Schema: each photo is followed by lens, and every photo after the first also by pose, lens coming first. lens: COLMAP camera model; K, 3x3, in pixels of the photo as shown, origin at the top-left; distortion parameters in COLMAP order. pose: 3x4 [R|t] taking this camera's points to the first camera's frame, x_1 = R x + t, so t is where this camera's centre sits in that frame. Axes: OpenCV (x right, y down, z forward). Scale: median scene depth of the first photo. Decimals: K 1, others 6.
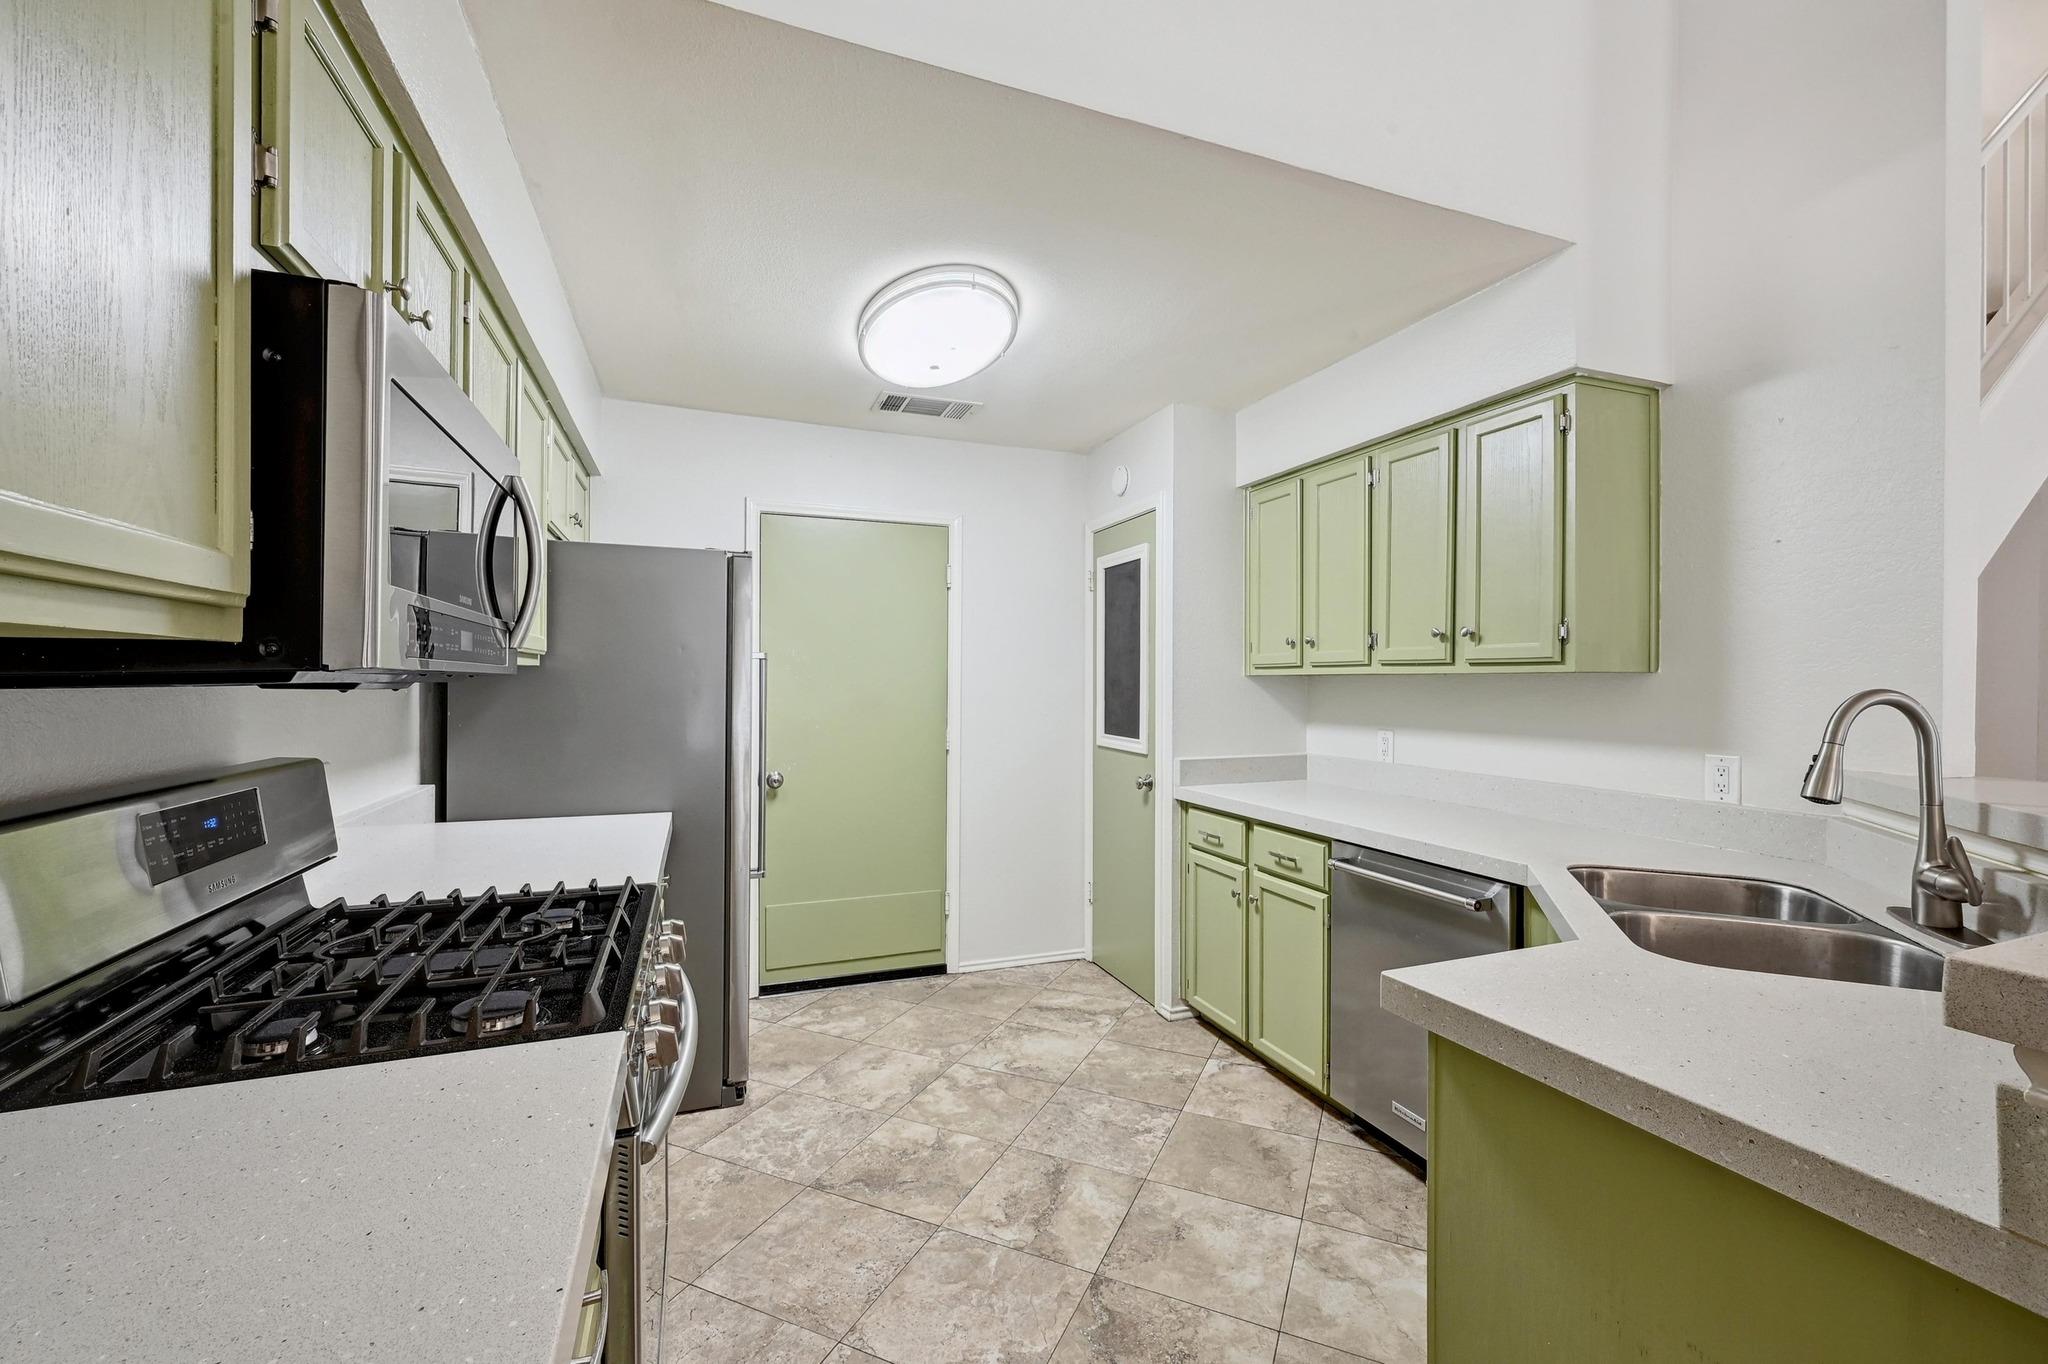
lens RADIAL K [[841.6, 0, 1011.7], [0, 841.6, 688.4], [0, 0, 1]] dist [0.003673, 0.000168]
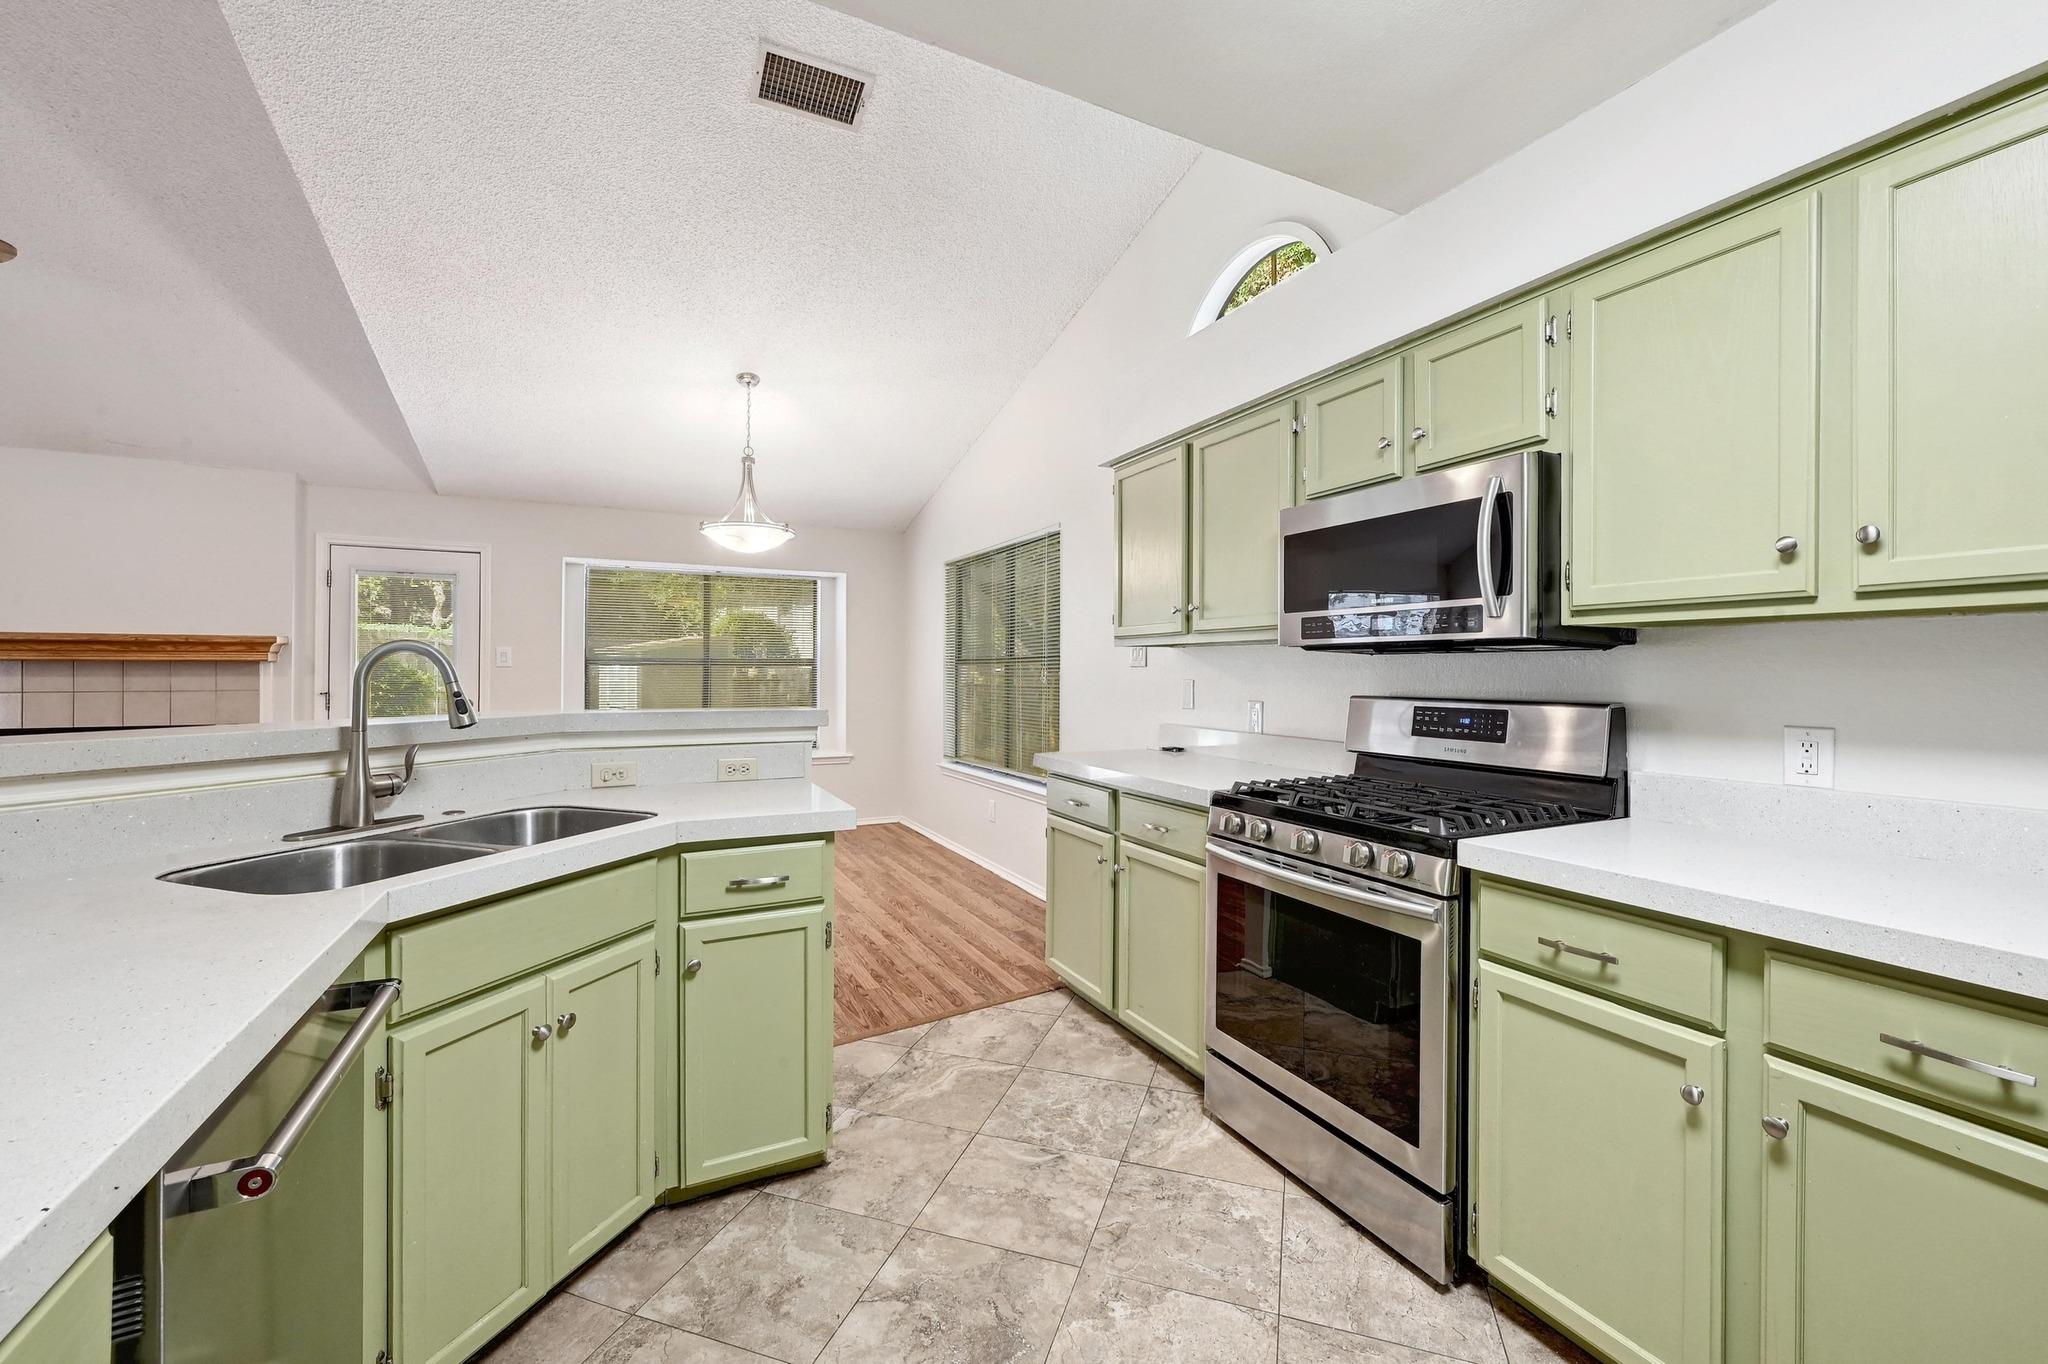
lens RADIAL K [[811.2, 0, 1009.5], [0, 811.2, 672.0], [0, 0, 1]] dist [-0.001388, 0.000285]
pose [[-0.995556, -0.007427, -0.093876, 0.112979], [-0.008088, 0.999945, 0.006662, 0.016046], [0.093821, 0.007392, -0.995562, 1.078903]]
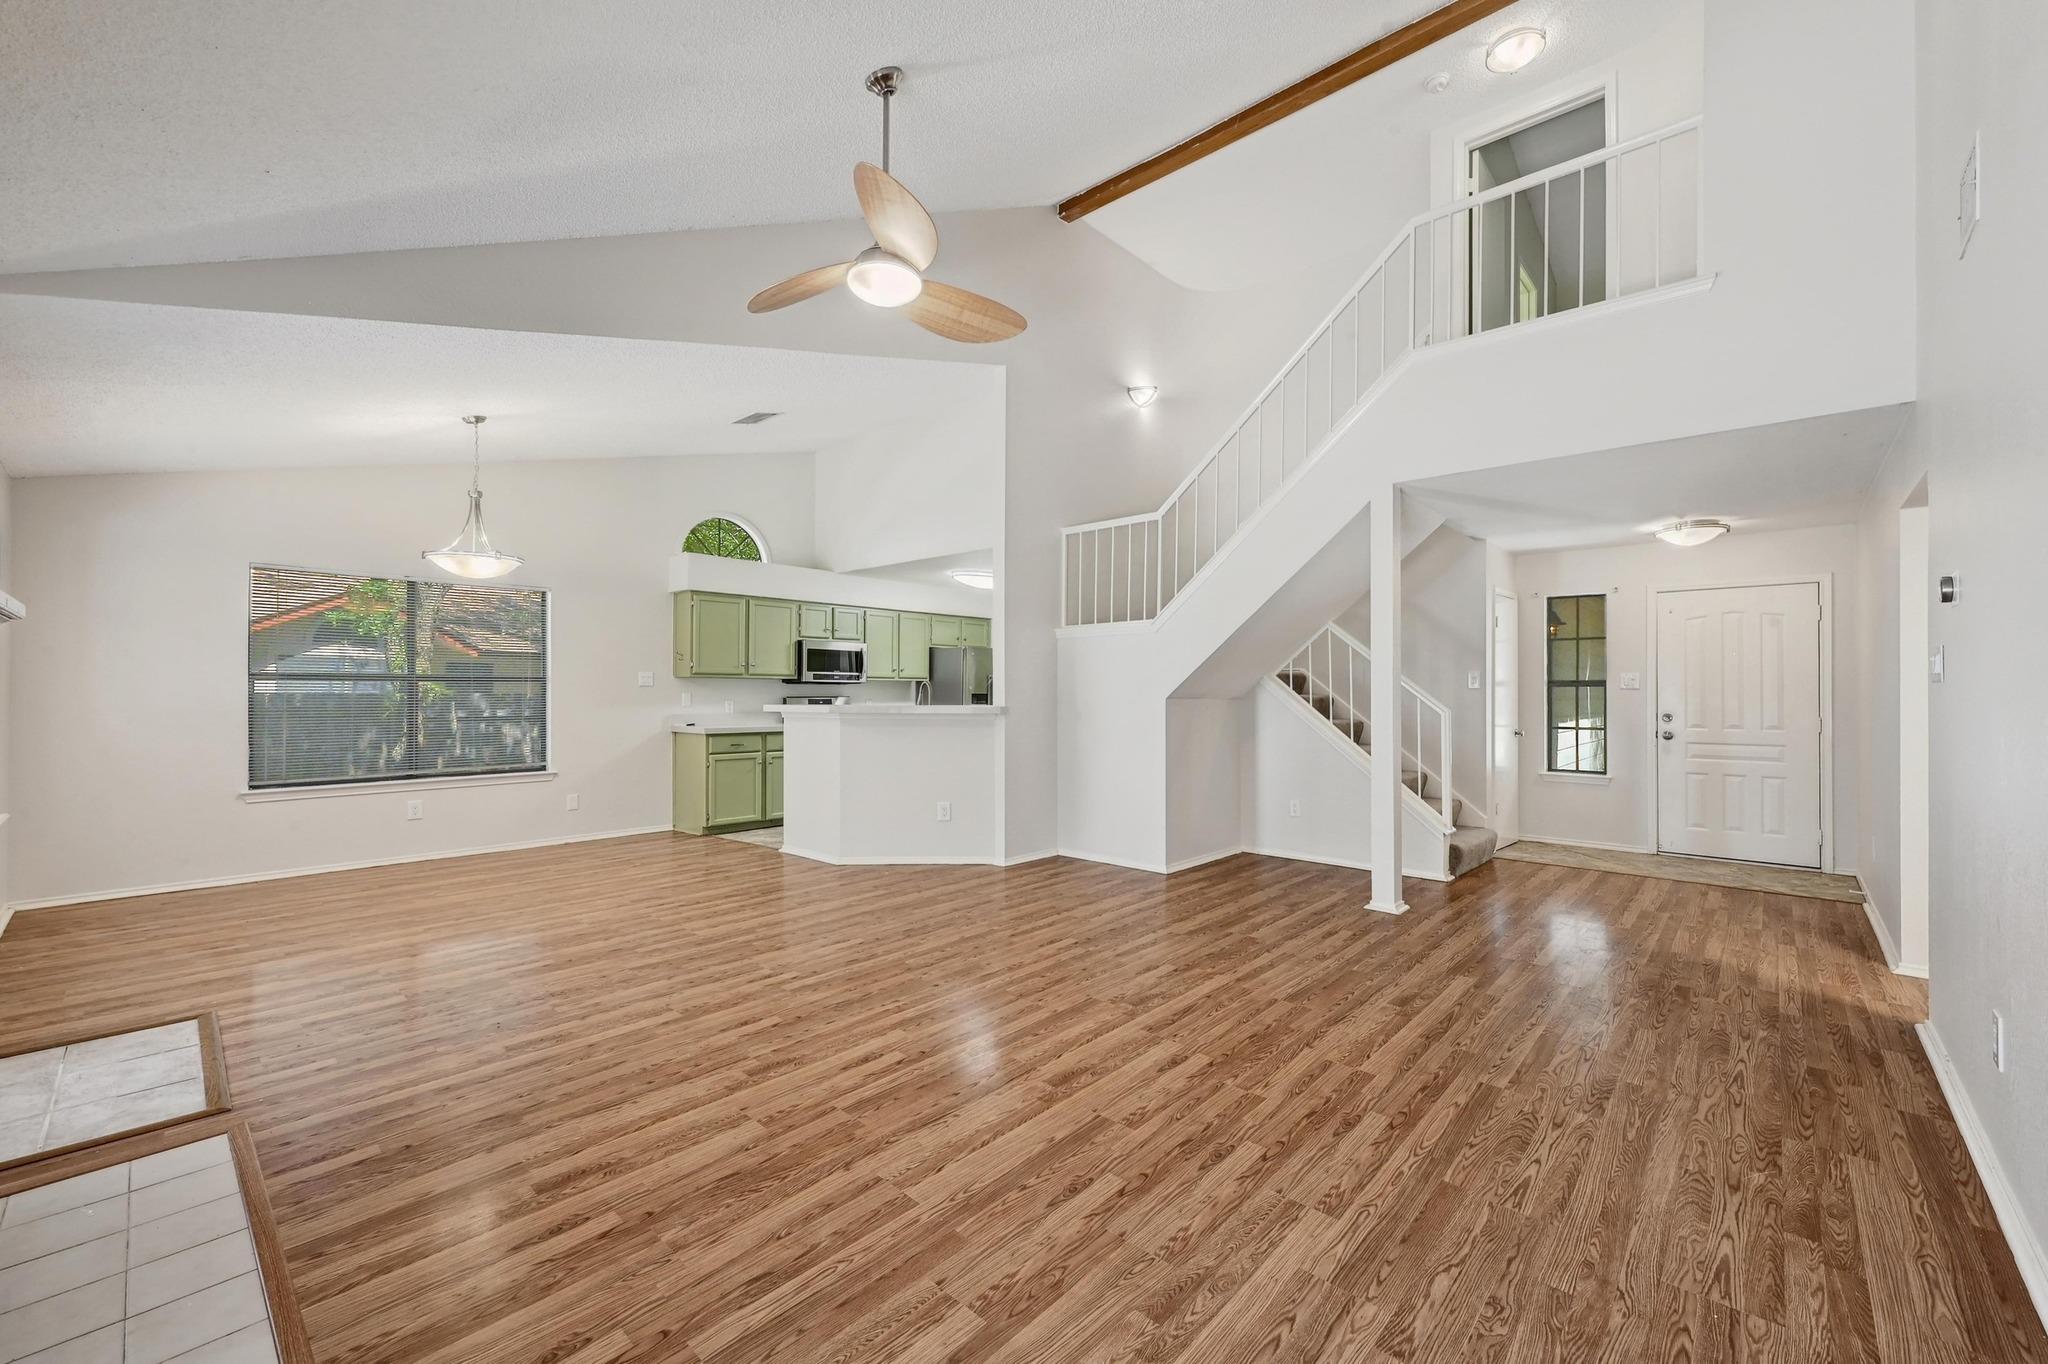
lens RADIAL K [[811.2, 0, 1050.4], [0, 811.2, 682.8], [0, 0, 1]] dist [-0.001388, 0.000285]
pose [[0.468455, -0.013680, -0.883381, 2.485729], [-0.006908, 0.999793, -0.019147, 0.042738], [0.883460, 0.015072, 0.468264, -0.228682]]
